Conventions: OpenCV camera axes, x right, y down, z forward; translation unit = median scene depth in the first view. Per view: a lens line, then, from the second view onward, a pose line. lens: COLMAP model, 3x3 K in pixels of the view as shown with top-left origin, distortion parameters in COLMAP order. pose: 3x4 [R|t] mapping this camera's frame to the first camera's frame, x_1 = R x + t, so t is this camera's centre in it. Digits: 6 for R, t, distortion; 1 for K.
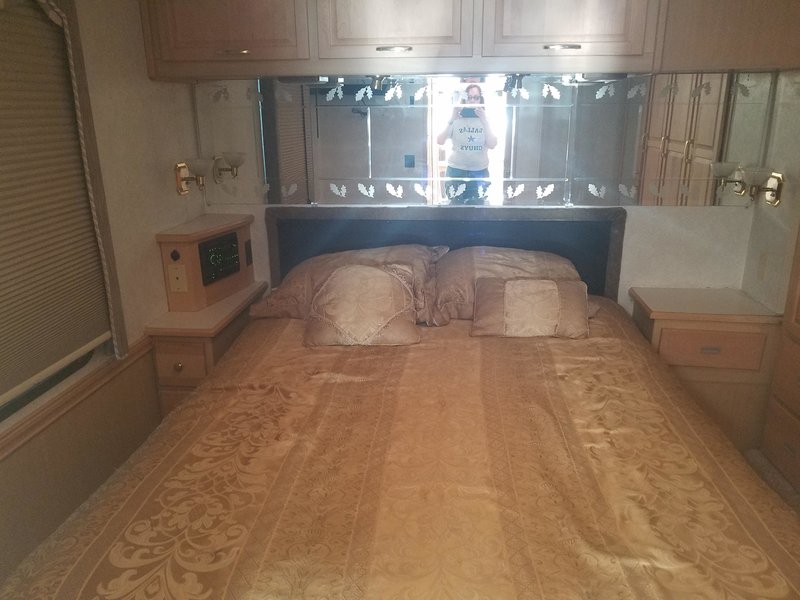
lens RADIAL K [[640.0, 0, 397.9], [0, 640.0, 311.3], [0, 0, 1]] dist [0.134588, -0.214820]
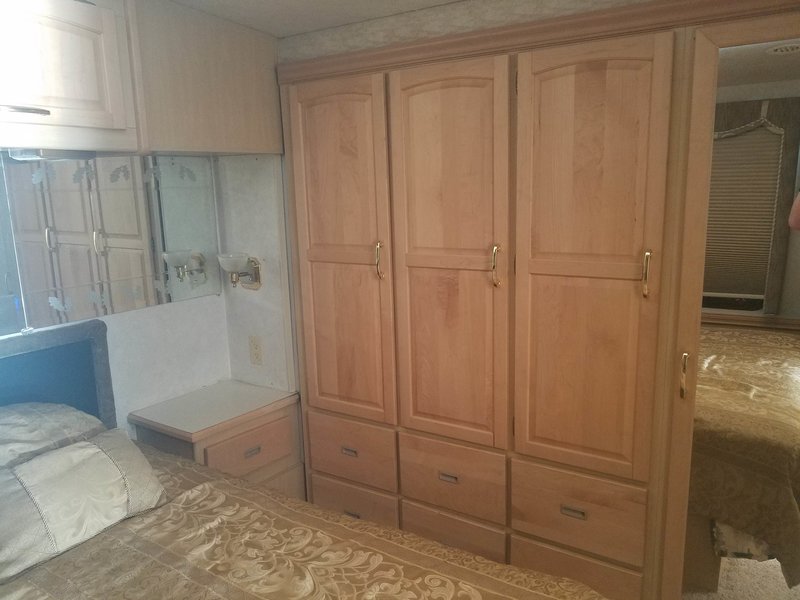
lens RADIAL K [[640.0, 0, 397.9], [0, 640.0, 311.3], [0, 0, 1]] dist [0.134588, -0.214820]
pose [[0.477876, -0.183344, 0.859081, -0.172230], [0.286617, 0.956997, 0.044806, -0.117804], [-0.830352, 0.224816, 0.509875, 0.357192]]
